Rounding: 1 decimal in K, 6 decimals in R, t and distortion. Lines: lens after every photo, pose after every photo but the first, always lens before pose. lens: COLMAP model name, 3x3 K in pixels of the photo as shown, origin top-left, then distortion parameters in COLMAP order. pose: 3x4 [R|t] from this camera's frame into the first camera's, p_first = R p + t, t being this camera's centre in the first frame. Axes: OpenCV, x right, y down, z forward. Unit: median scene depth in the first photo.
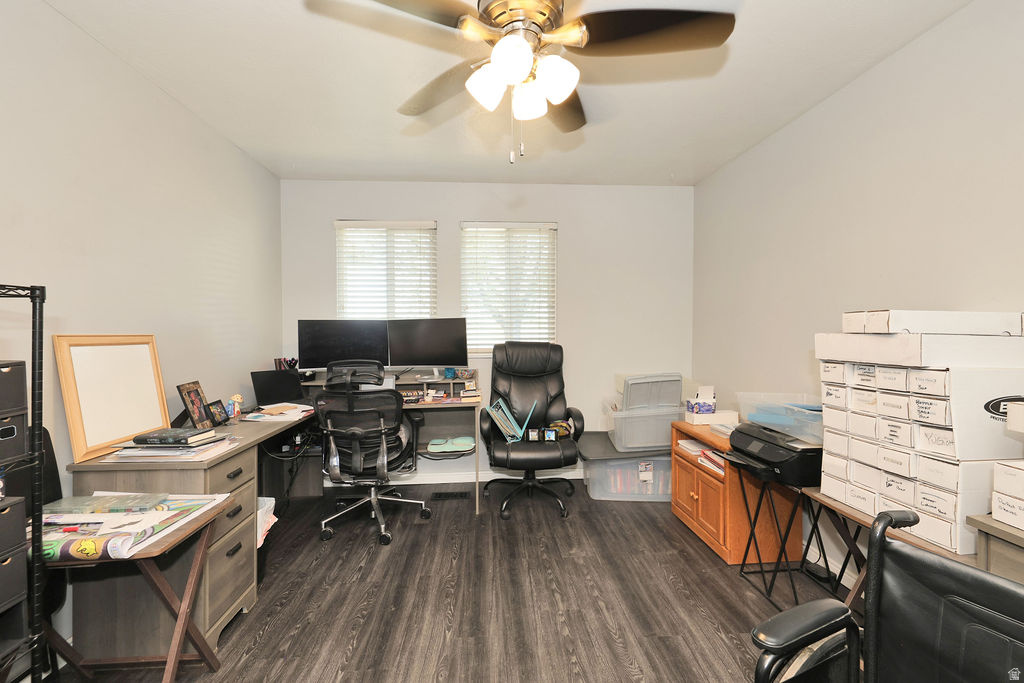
lens RADIAL K [[429.1, 0, 508.5], [0, 429.1, 333.8], [0, 0, 1]] dist [-0.000113, -0.000007]
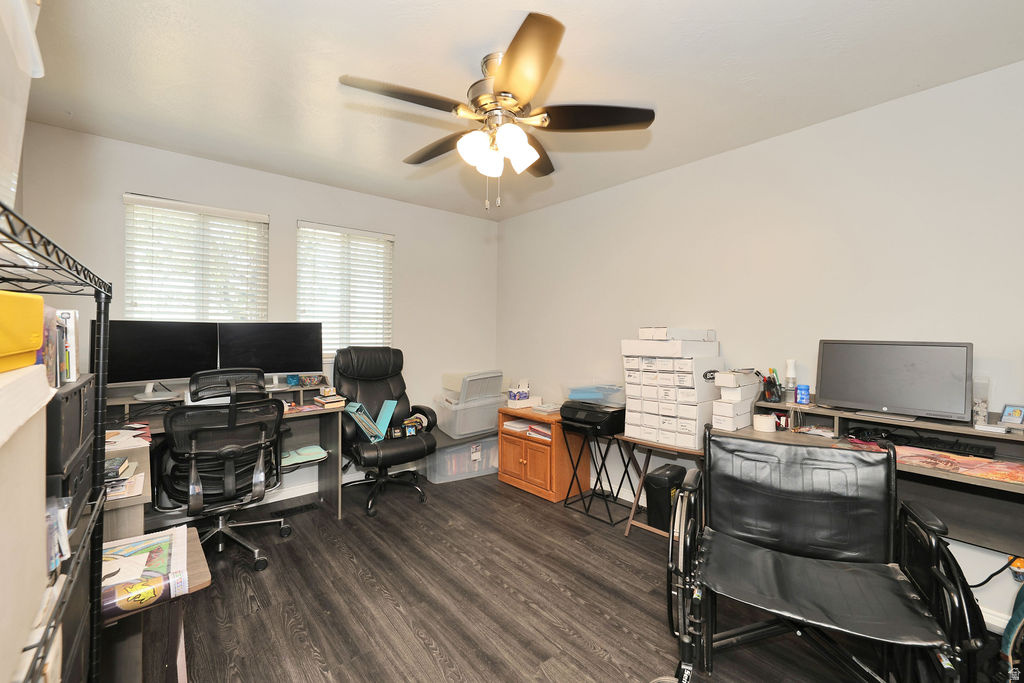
lens RADIAL K [[429.1, 0, 508.5], [0, 429.1, 333.8], [0, 0, 1]] dist [-0.000113, -0.000007]
pose [[0.807452, 0.009599, 0.589856, -0.408138], [-0.003634, 0.999930, -0.011298, -0.002254], [-0.589922, 0.006979, 0.807430, -0.050968]]
